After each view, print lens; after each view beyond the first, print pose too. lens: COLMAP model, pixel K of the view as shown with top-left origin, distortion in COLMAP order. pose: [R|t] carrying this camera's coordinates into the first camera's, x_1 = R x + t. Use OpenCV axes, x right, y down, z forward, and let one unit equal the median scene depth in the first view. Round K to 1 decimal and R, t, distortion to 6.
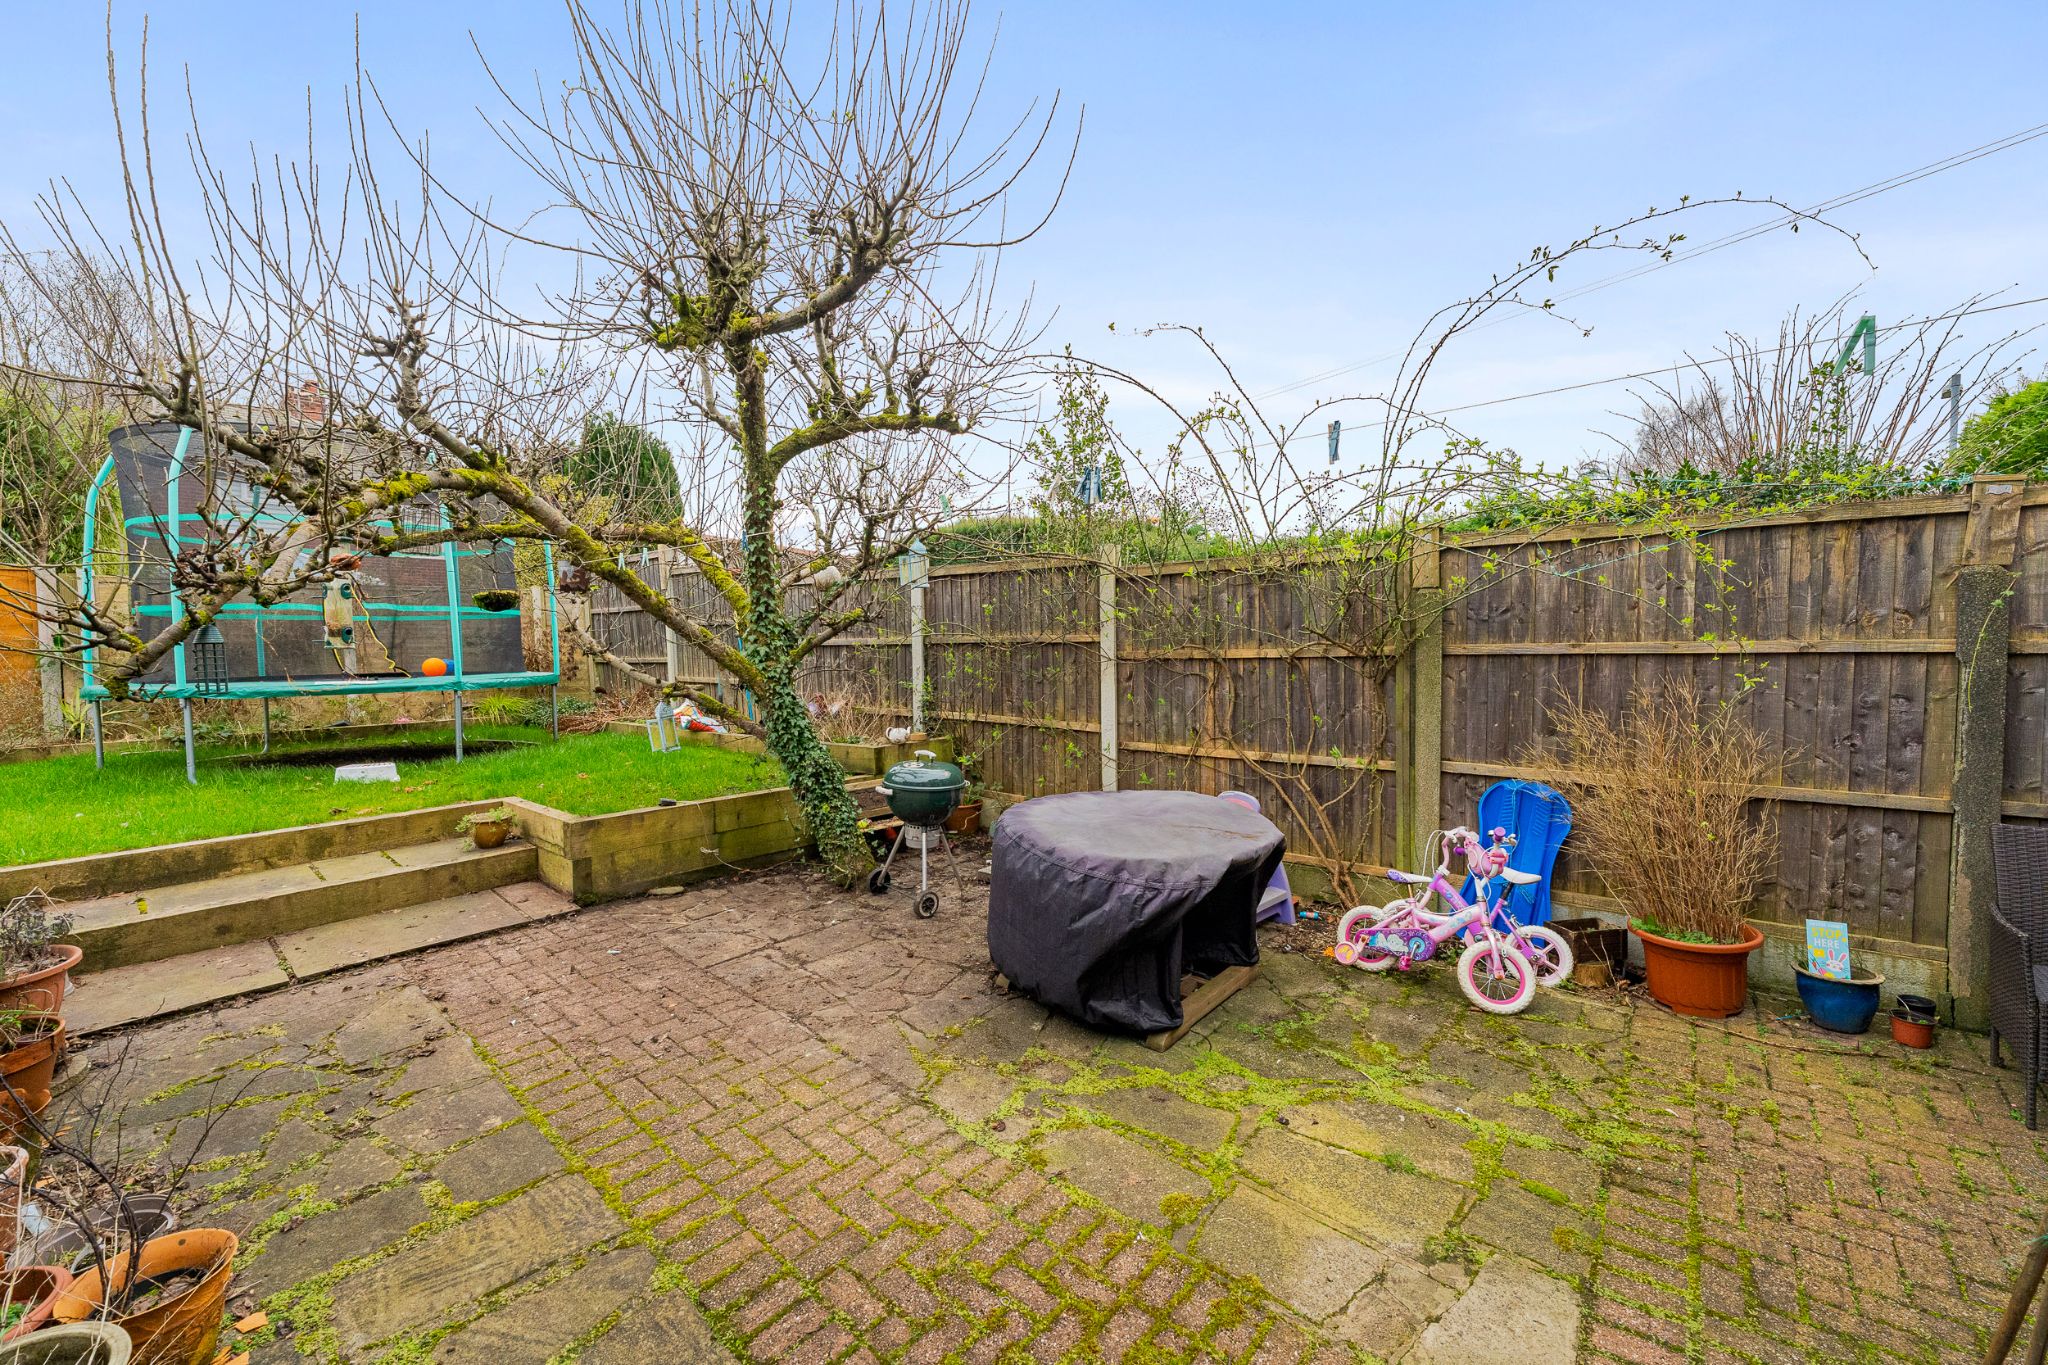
lens RADIAL K [[844.5, 0, 1021.8], [0, 844.5, 662.8], [0, 0, 1]] dist [0.001508, -0.000827]
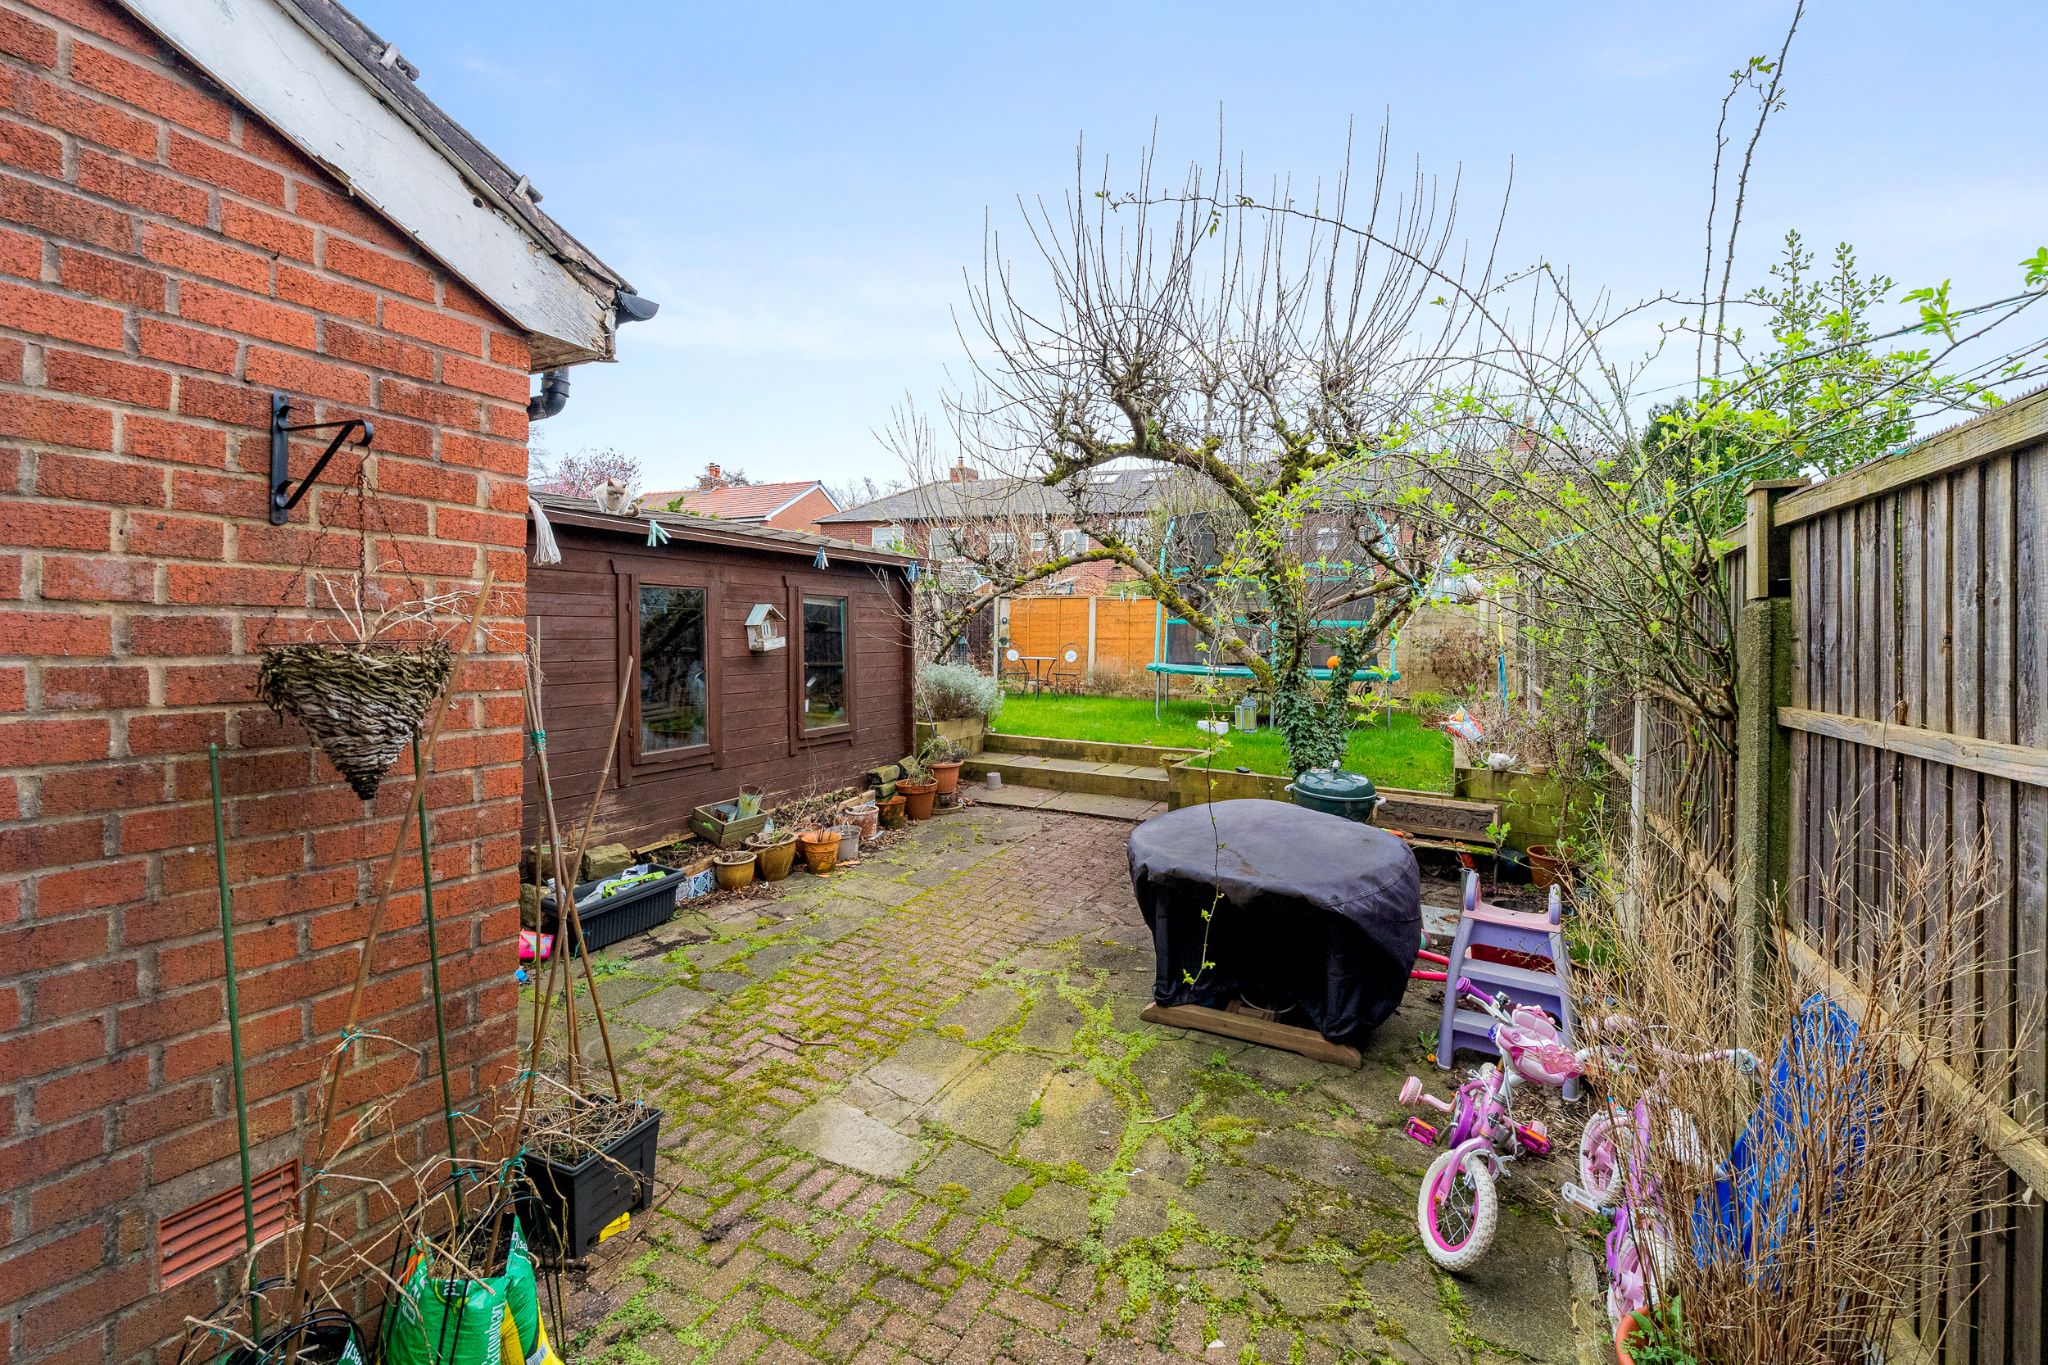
lens RADIAL K [[844.5, 0, 1021.8], [0, 844.5, 662.8], [0, 0, 1]] dist [0.001508, -0.000827]
pose [[0.201239, 0.052721, -0.978122, 1.339890], [-0.046901, 0.997924, 0.044139, -0.080286], [0.978419, 0.036992, 0.203294, 0.624326]]
